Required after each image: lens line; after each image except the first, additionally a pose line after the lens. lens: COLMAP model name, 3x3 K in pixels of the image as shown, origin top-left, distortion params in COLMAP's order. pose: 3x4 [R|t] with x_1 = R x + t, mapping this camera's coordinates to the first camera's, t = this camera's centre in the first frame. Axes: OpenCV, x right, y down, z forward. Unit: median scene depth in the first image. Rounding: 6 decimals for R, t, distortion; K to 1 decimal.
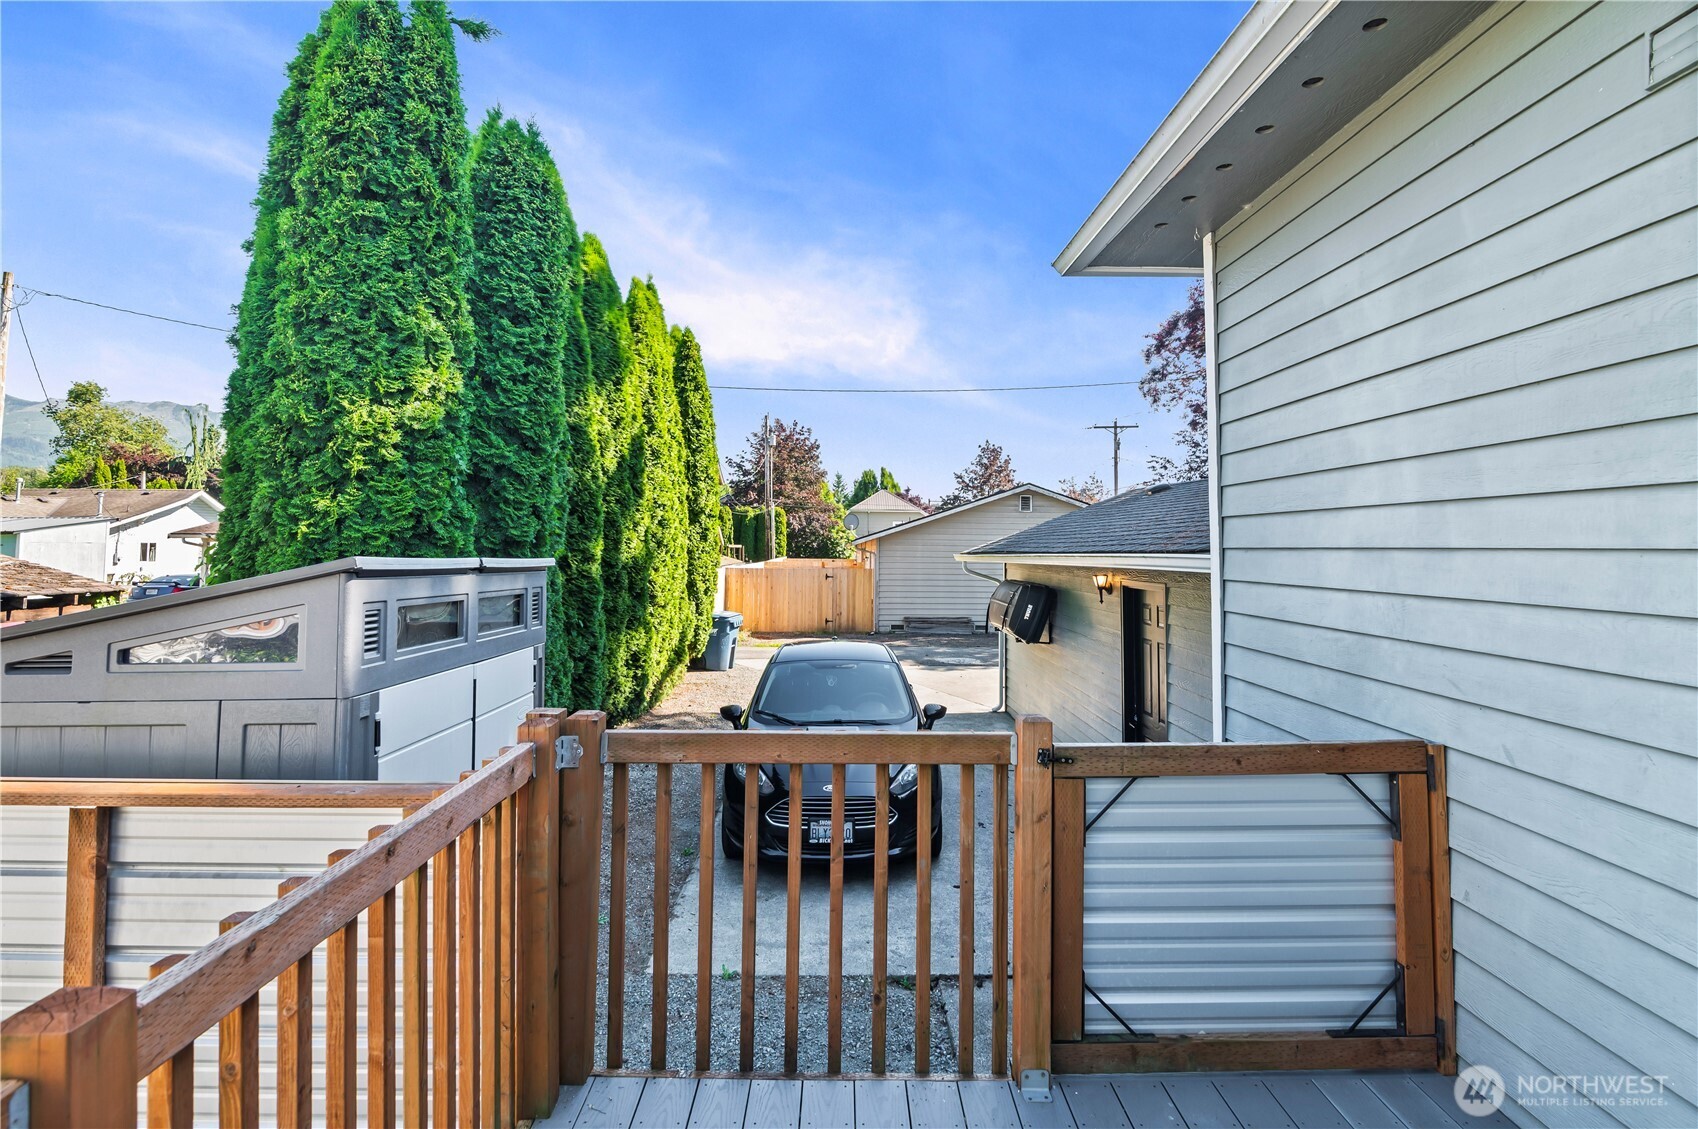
lens RADIAL K [[815.5, 0, 845.4], [0, 815.5, 499.9], [0, 0, 1]] dist [-0.000883, -0.000058]
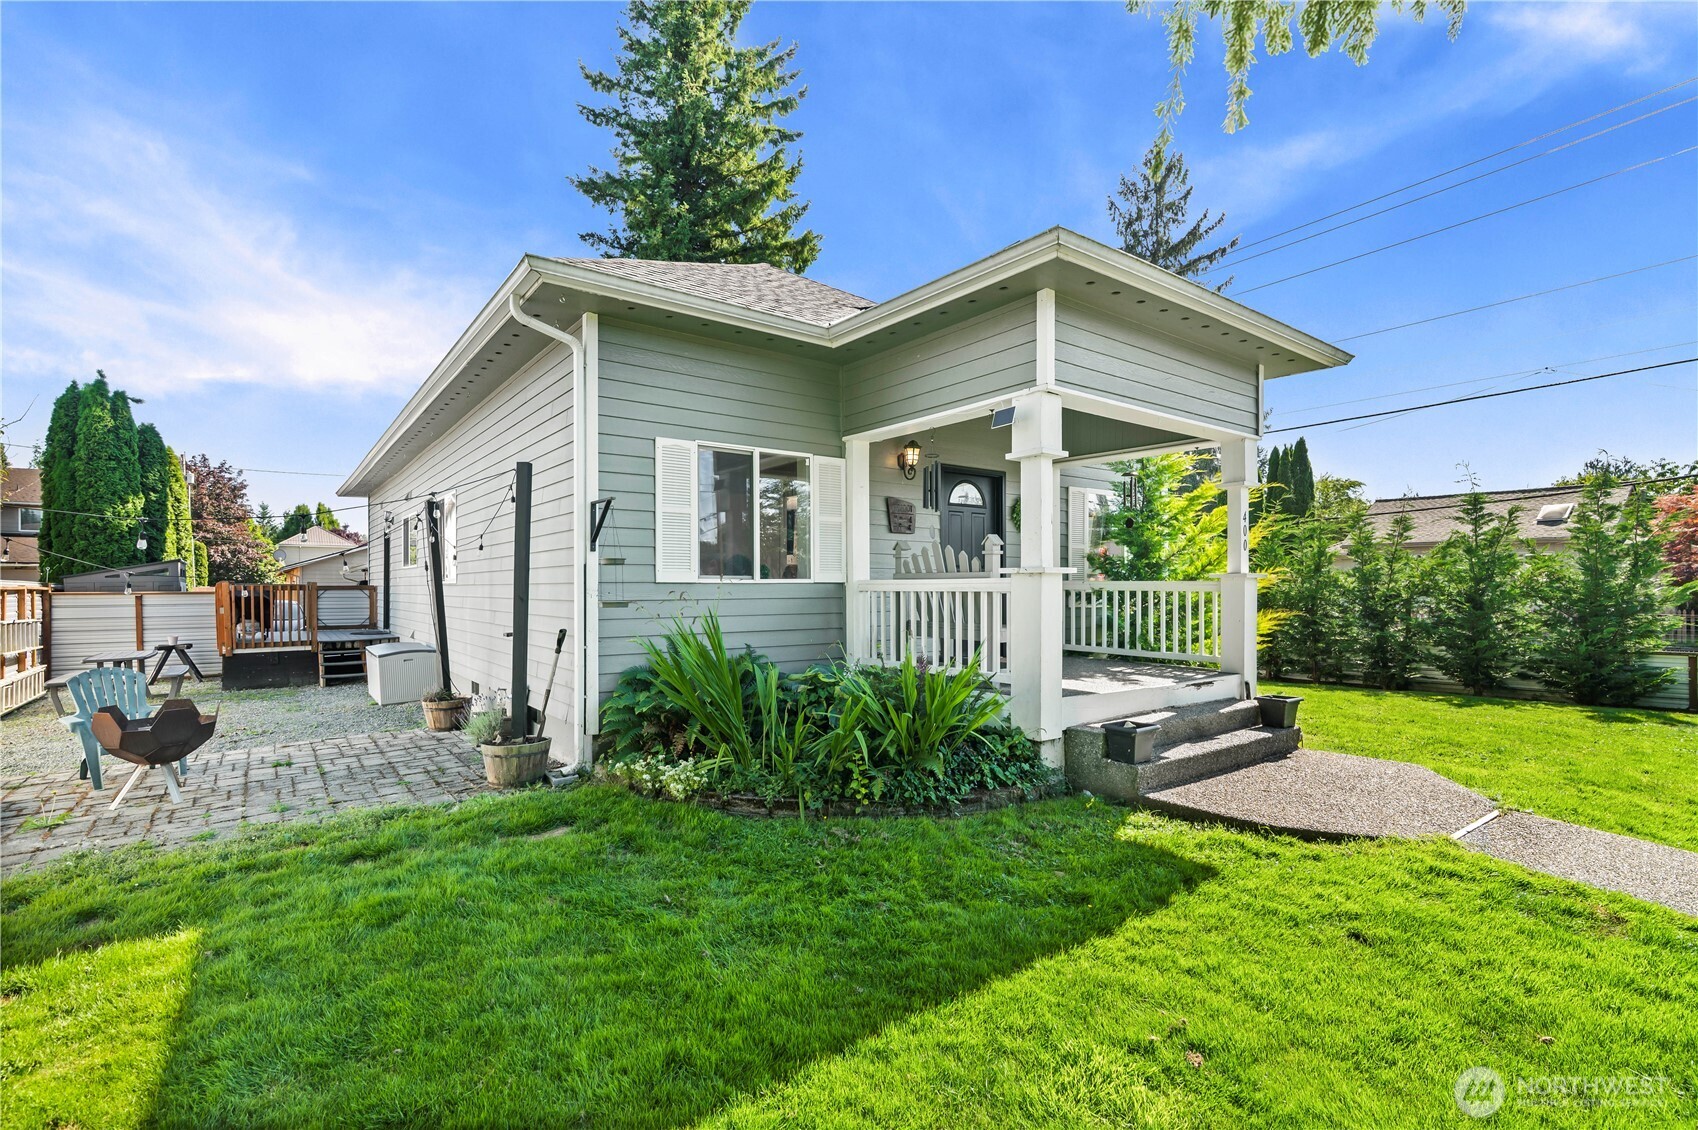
lens RADIAL K [[815.9, 0, 847.3], [0, 815.9, 584.5], [0, 0, 1]] dist [-0.000144, -0.000225]
pose [[0.817759, -0.009062, 0.575489, -0.013195], [-0.024399, 0.998431, 0.050392, -0.081062], [-0.575043, -0.055250, 0.816255, -3.323927]]
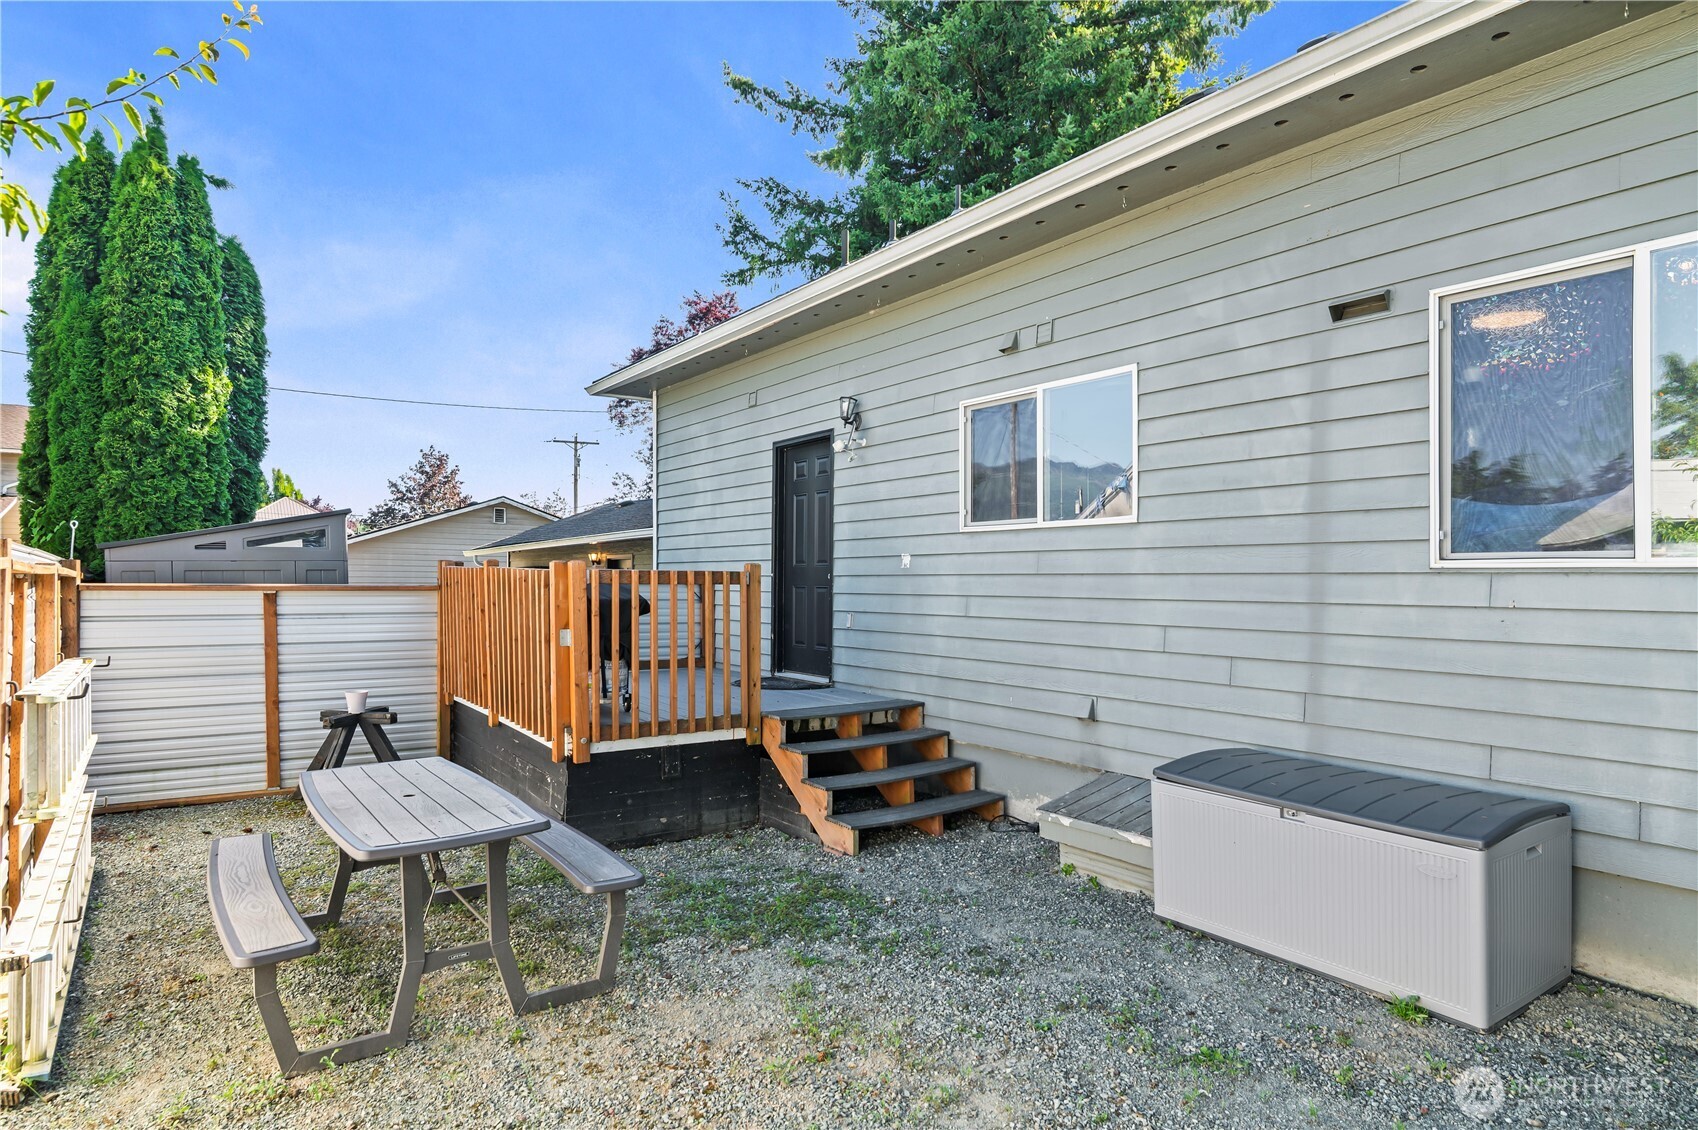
lens RADIAL K [[997.0, 0, 849.0], [0, 997.0, 565.0], [0, 0, 1]] dist [-0.004457, -0.000090]
pose [[0.826944, 0.008472, 0.562220, -0.518473], [-0.032823, 0.998909, 0.033225, 0.045160], [-0.561325, -0.045929, 0.826320, -1.256777]]
